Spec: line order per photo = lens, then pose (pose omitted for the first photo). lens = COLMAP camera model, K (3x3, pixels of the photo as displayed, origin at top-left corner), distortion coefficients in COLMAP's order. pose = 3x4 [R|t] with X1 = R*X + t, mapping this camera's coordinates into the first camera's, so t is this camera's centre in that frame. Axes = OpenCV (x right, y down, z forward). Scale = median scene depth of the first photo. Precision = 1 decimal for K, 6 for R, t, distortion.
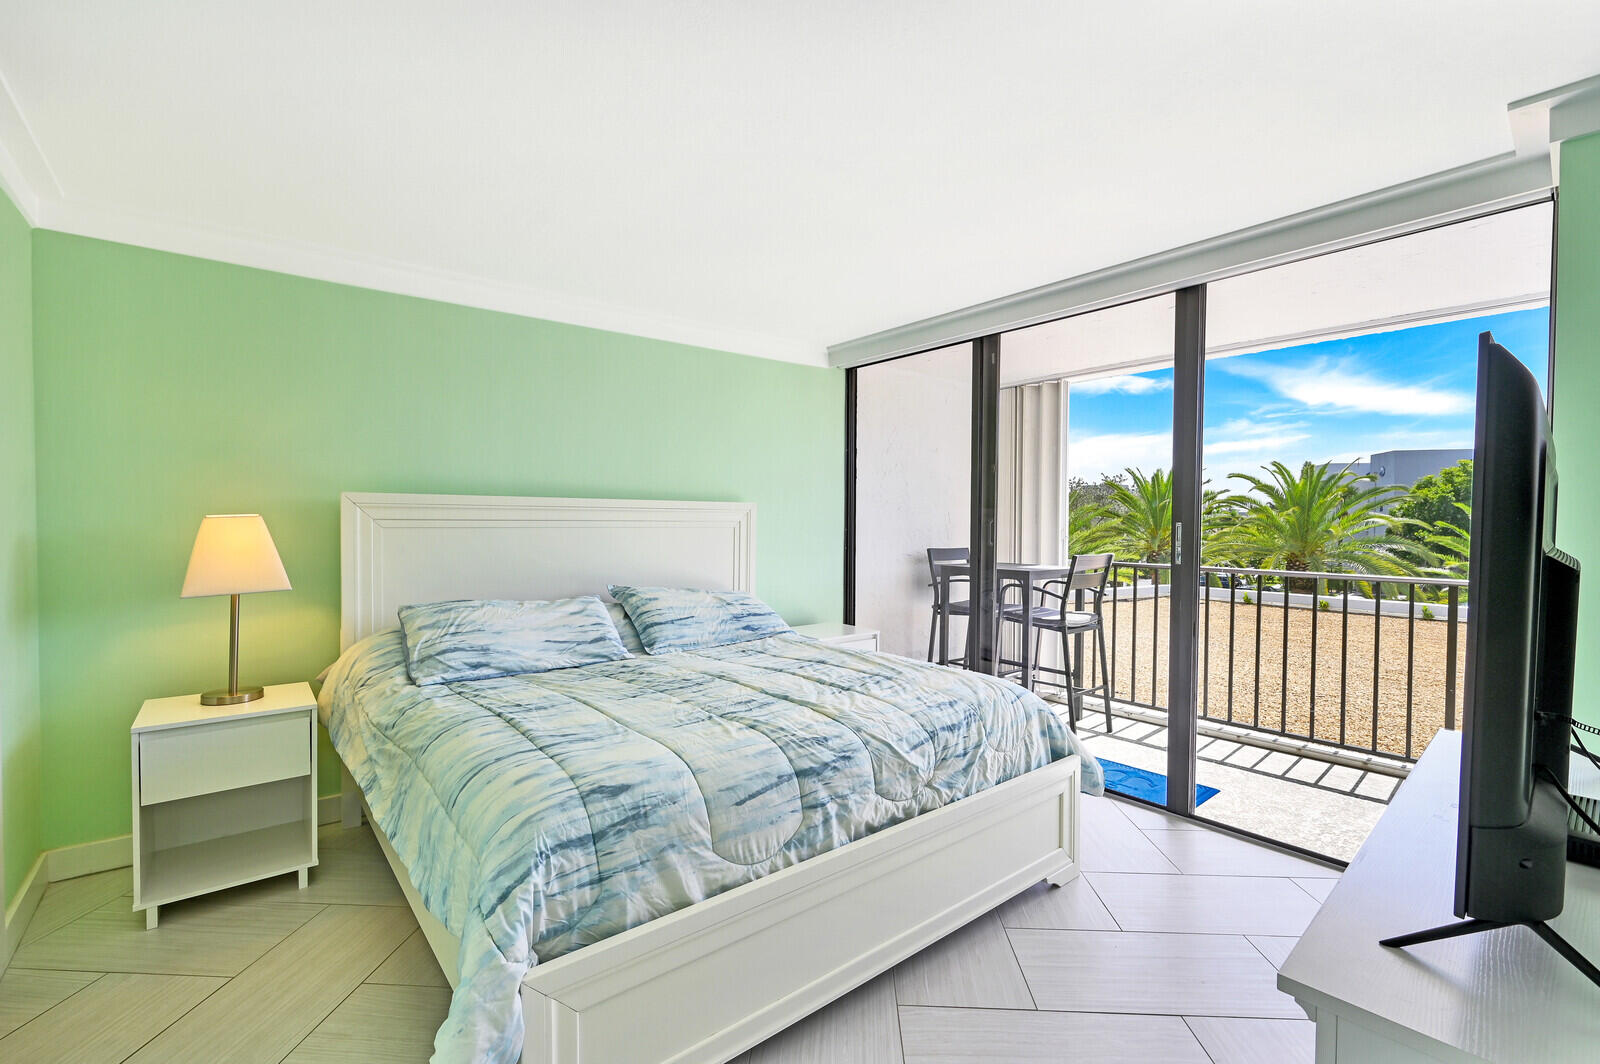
lens RADIAL K [[690.2, 0, 801.4], [0, 690.2, 542.3], [0, 0, 1]] dist [-0.001055, 0.000139]
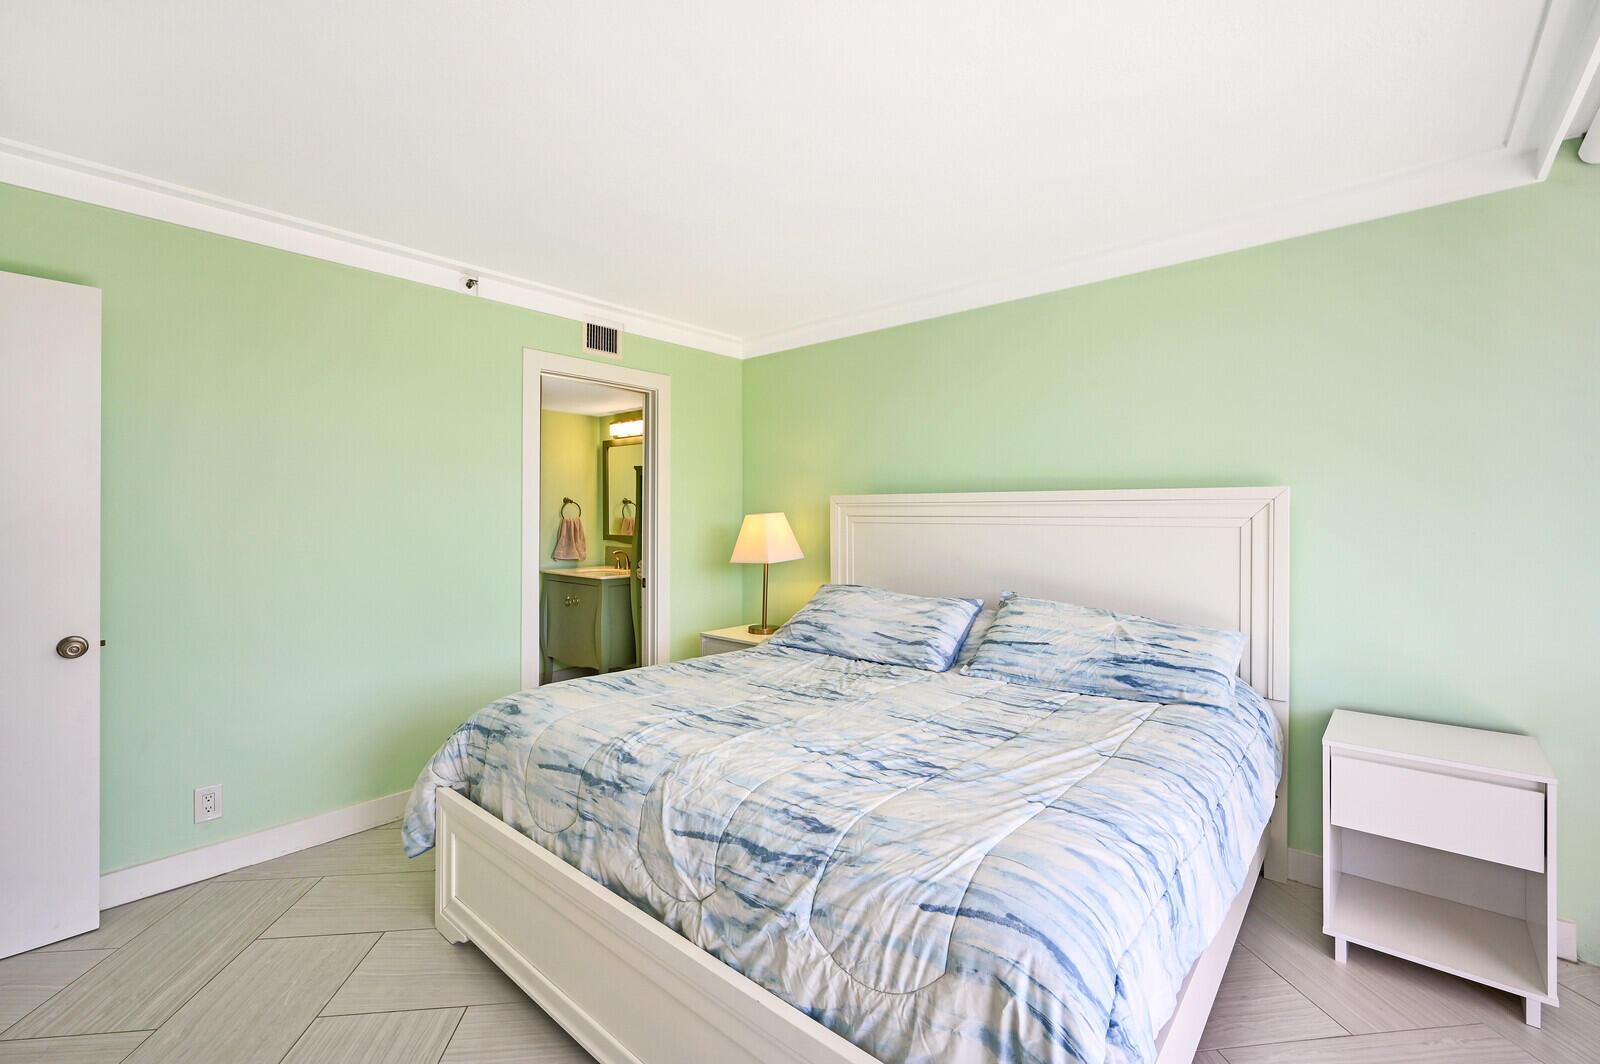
lens RADIAL K [[690.2, 0, 801.4], [0, 690.2, 542.3], [0, 0, 1]] dist [-0.001055, 0.000139]
pose [[0.164788, 0.033344, -0.985765, 0.626302], [-0.032443, 0.999071, 0.028370, -0.017930], [0.985795, 0.027306, 0.165717, 0.712795]]
